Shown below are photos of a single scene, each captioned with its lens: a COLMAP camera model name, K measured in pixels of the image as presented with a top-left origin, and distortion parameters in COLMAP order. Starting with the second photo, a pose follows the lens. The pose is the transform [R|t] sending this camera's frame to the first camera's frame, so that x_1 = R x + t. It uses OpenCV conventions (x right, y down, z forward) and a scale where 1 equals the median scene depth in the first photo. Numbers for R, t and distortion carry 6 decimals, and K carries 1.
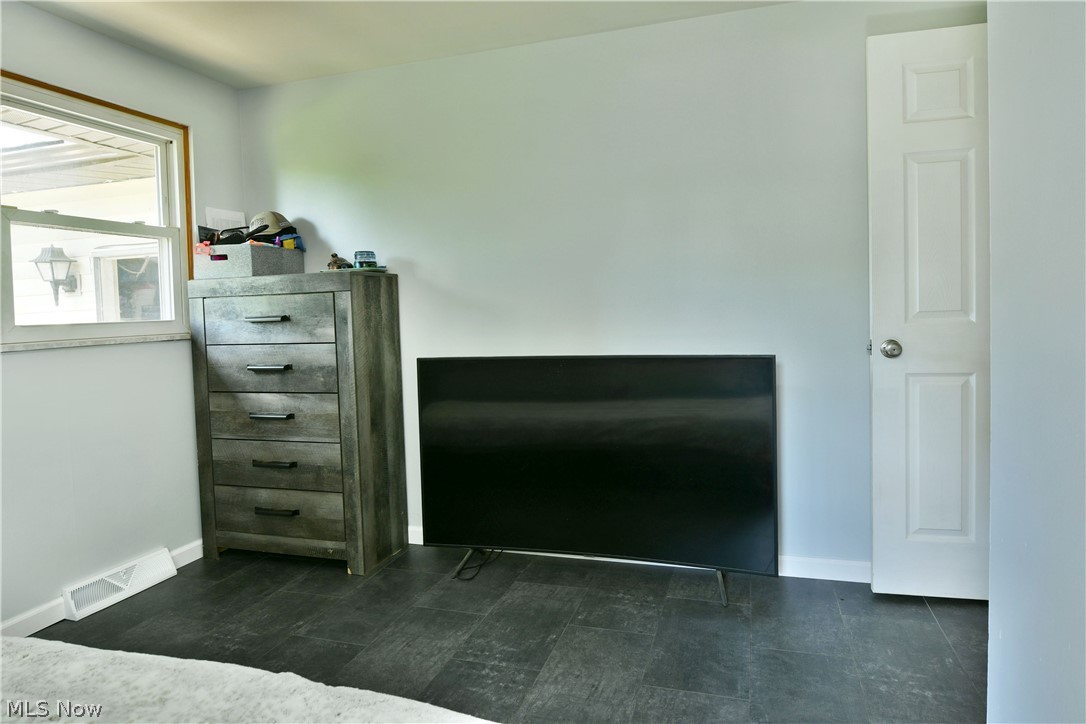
lens RADIAL K [[654.5, 0, 535.5], [0, 654.5, 358.4], [0, 0, 1]] dist [-0.011397, -0.006085]
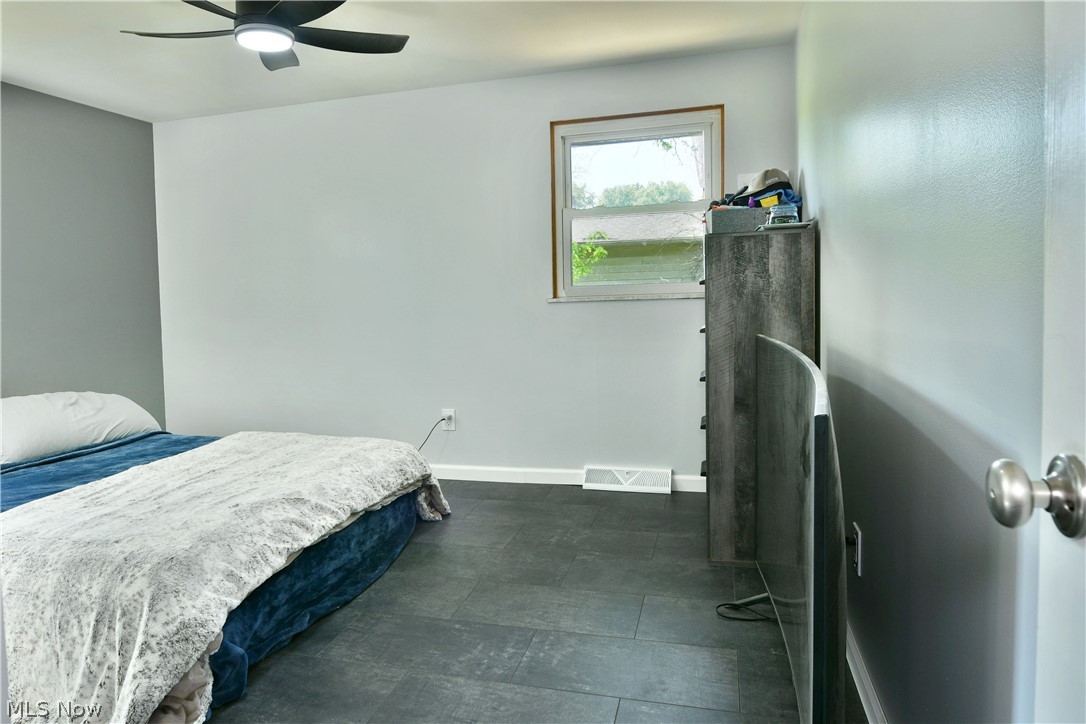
lens RADIAL K [[658.0, 0, 542.4], [0, 658.0, 326.6], [0, 0, 1]] dist [0.000882, -0.000564]
pose [[0.069630, 0.086706, -0.993798, 0.621389], [-0.051456, 0.995202, 0.083223, -0.064942], [0.996245, 0.045342, 0.073757, 0.678731]]
